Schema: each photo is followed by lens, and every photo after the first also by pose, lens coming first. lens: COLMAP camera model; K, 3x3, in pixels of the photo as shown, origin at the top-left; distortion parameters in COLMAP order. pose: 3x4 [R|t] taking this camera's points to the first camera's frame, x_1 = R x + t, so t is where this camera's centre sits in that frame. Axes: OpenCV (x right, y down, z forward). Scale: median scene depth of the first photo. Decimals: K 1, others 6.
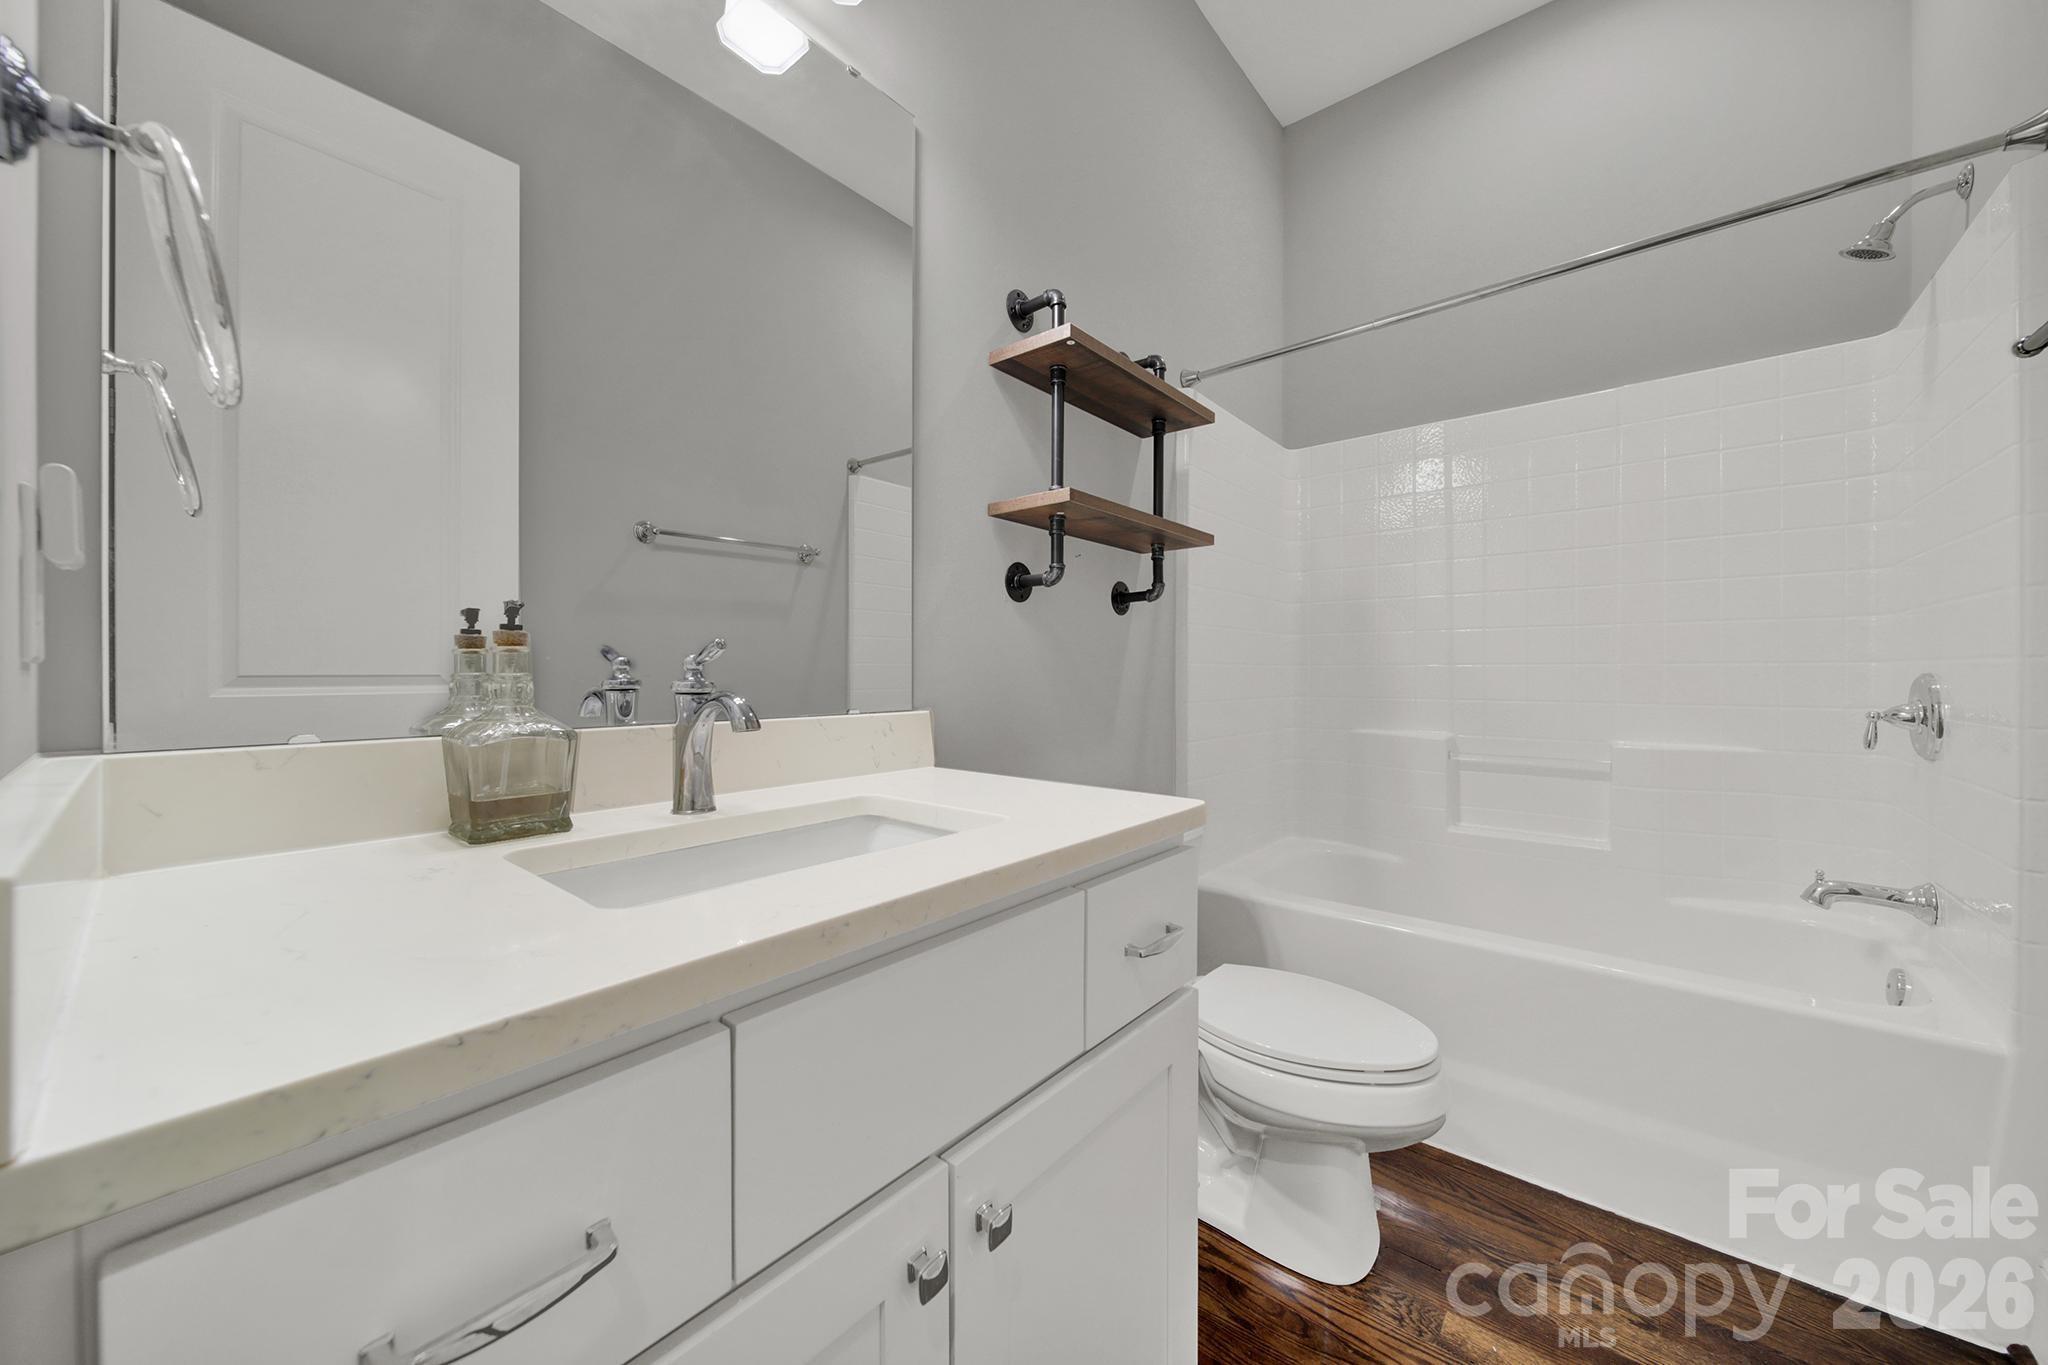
lens RADIAL K [[735.4, 0, 1029.1], [0, 735.4, 671.1], [0, 0, 1]] dist [0.001082, 0.000022]
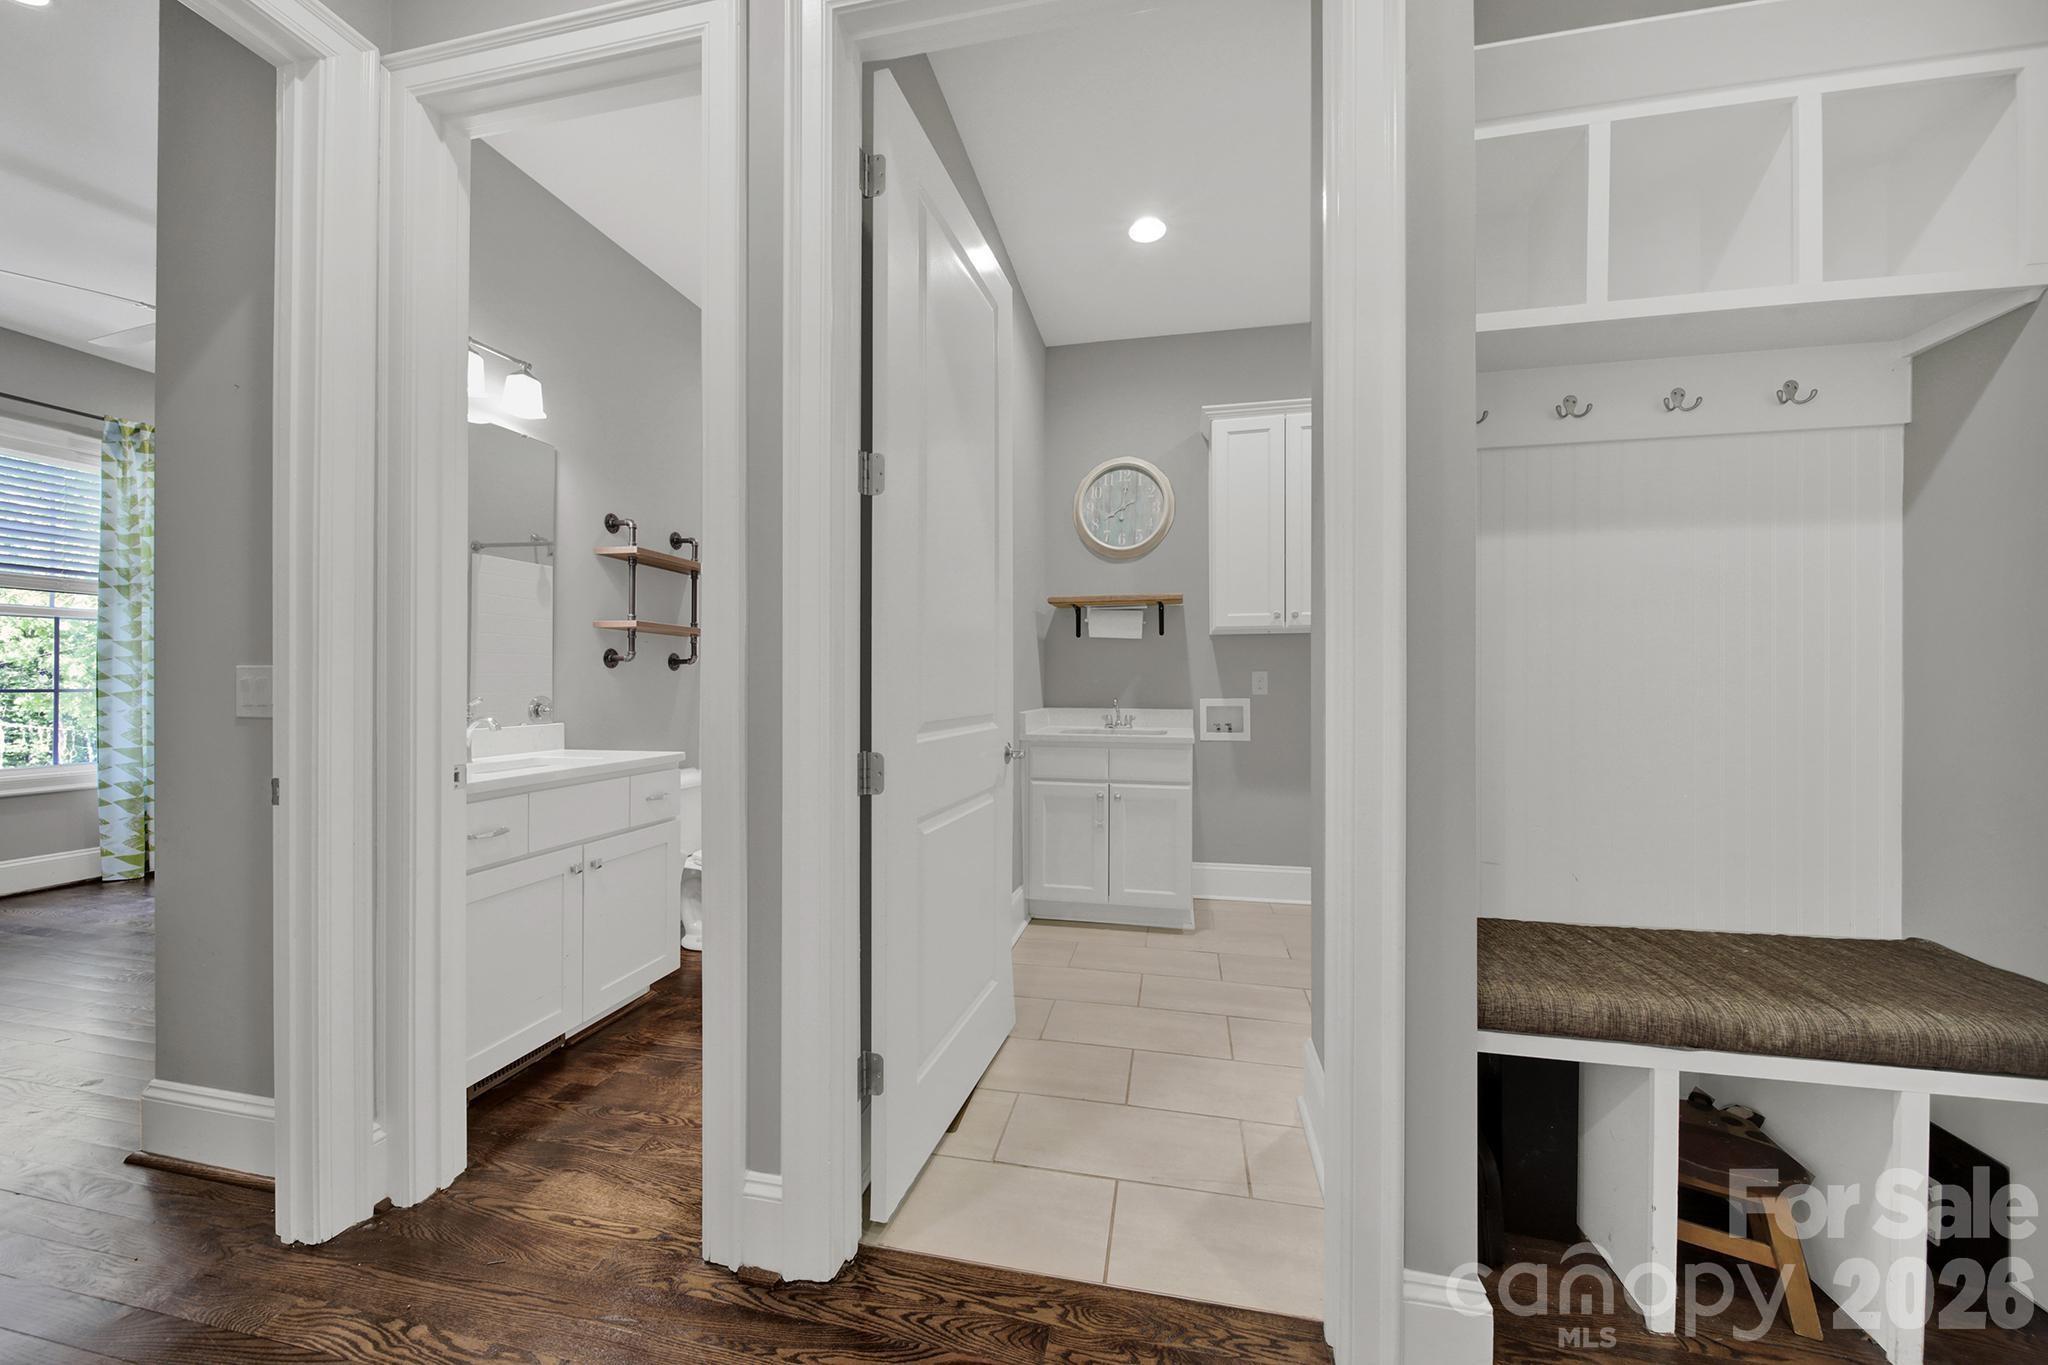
lens RADIAL K [[735.4, 0, 1029.1], [0, 735.4, 671.1], [0, 0, 1]] dist [0.001082, 0.000022]
pose [[0.882580, 0.002151, 0.470157, 0.049490], [0.006244, 0.999848, -0.016296, -0.046744], [-0.470121, 0.017318, 0.882432, -1.309167]]
